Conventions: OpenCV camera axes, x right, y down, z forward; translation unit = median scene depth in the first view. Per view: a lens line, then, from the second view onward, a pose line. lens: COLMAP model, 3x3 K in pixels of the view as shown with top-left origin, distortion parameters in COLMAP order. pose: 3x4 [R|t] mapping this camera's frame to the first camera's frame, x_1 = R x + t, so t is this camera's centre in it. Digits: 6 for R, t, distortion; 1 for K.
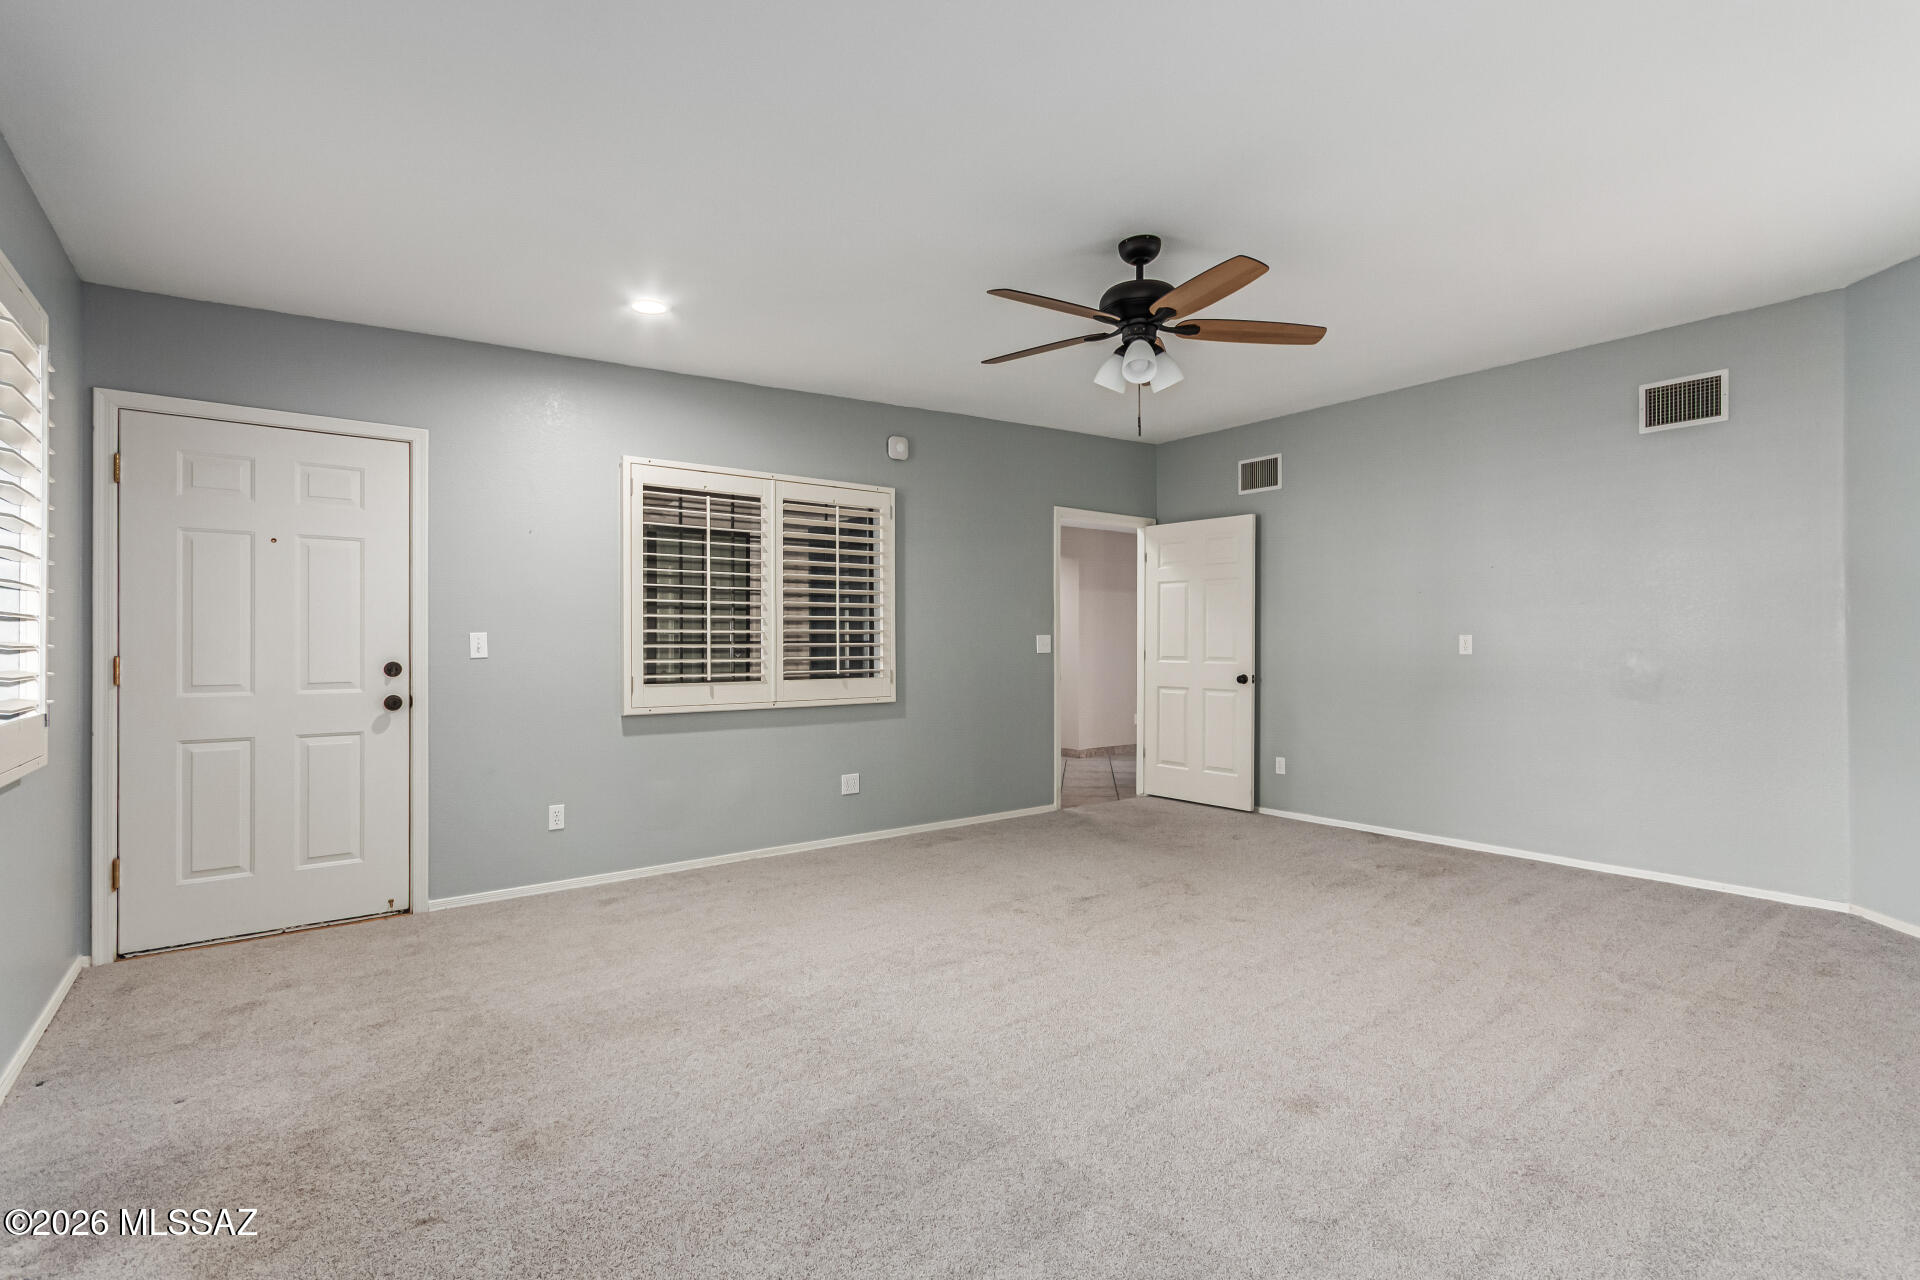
lens RADIAL K [[888.1, 0, 970.1], [0, 888.1, 639.1], [0, 0, 1]] dist [0.003345, -0.001936]
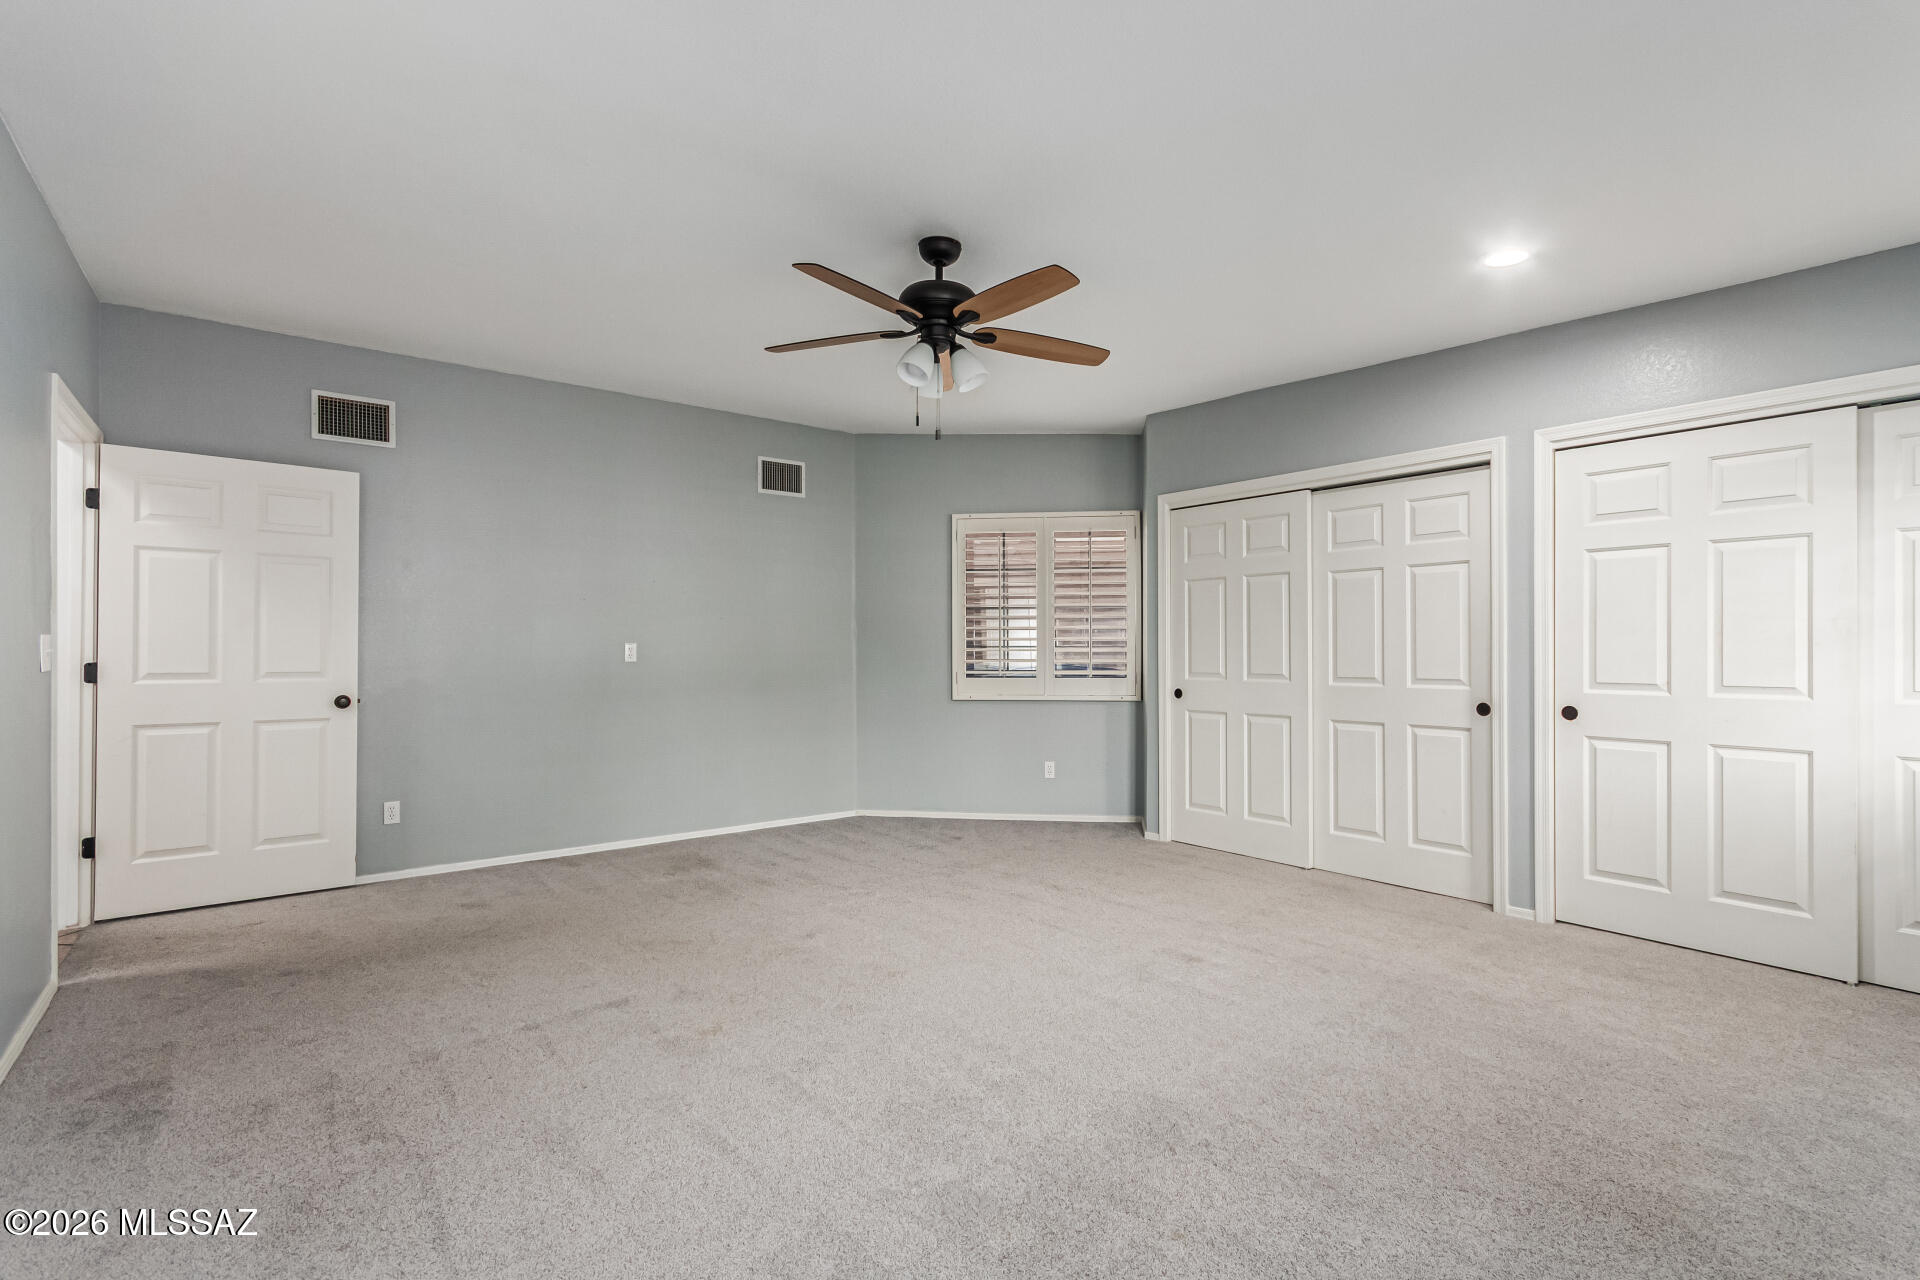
lens RADIAL K [[888.1, 0, 966.9], [0, 888.1, 648.8], [0, 0, 1]] dist [0.003345, -0.001936]
pose [[-0.004199, 0.002572, 0.999988, -0.495426], [-0.003726, 0.999990, -0.002587, 0.003079], [-0.999984, -0.003737, -0.004189, 0.611203]]
